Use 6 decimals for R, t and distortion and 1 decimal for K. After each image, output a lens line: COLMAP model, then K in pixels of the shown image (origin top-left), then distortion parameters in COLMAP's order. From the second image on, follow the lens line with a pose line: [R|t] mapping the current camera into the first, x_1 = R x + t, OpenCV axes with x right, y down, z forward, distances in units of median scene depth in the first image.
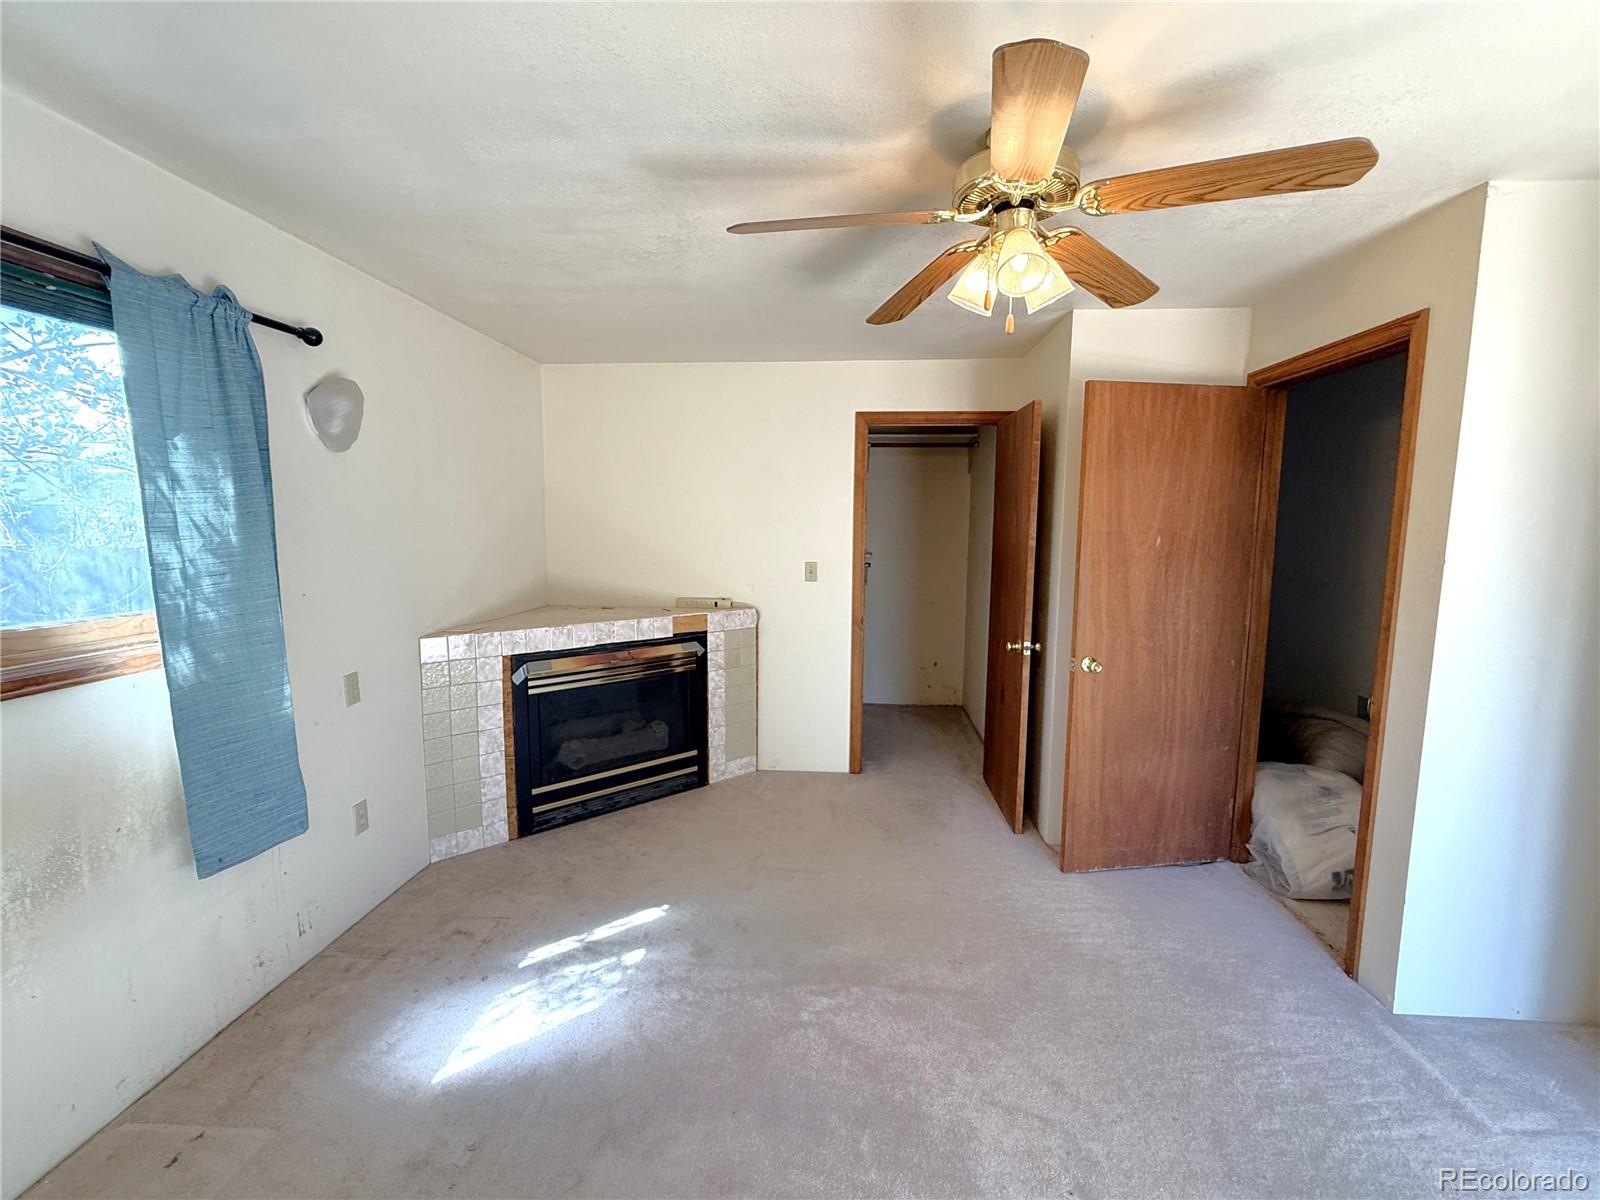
lens RADIAL K [[696.7, 0, 801.8], [0, 696.7, 602.6], [0, 0, 1]] dist [0.000177, 0.000262]
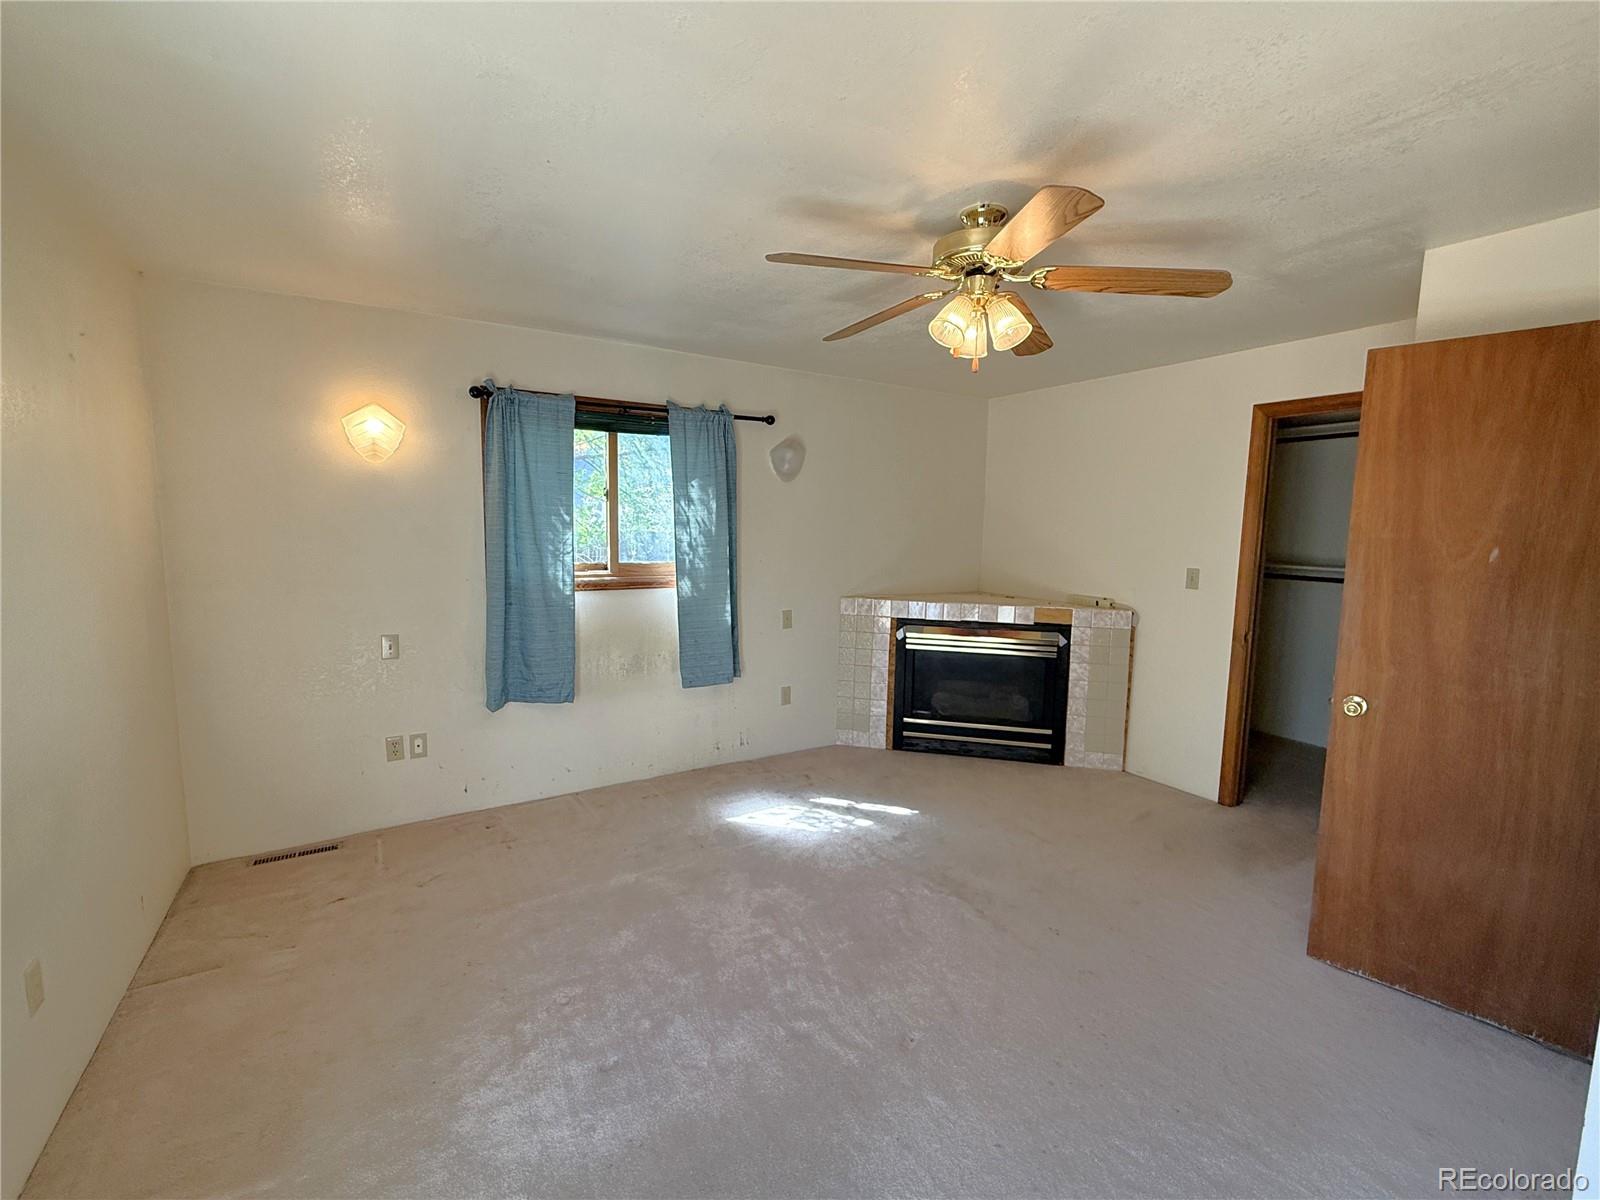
lens RADIAL K [[696.7, 0, 798.8], [0, 696.7, 604.5], [0, 0, 1]] dist [0.000177, 0.000262]
pose [[0.580768, 0.099668, -0.807945, 0.674615], [-0.104977, 0.993360, 0.047081, 0.003566], [0.807272, 0.057473, 0.587374, 0.013519]]
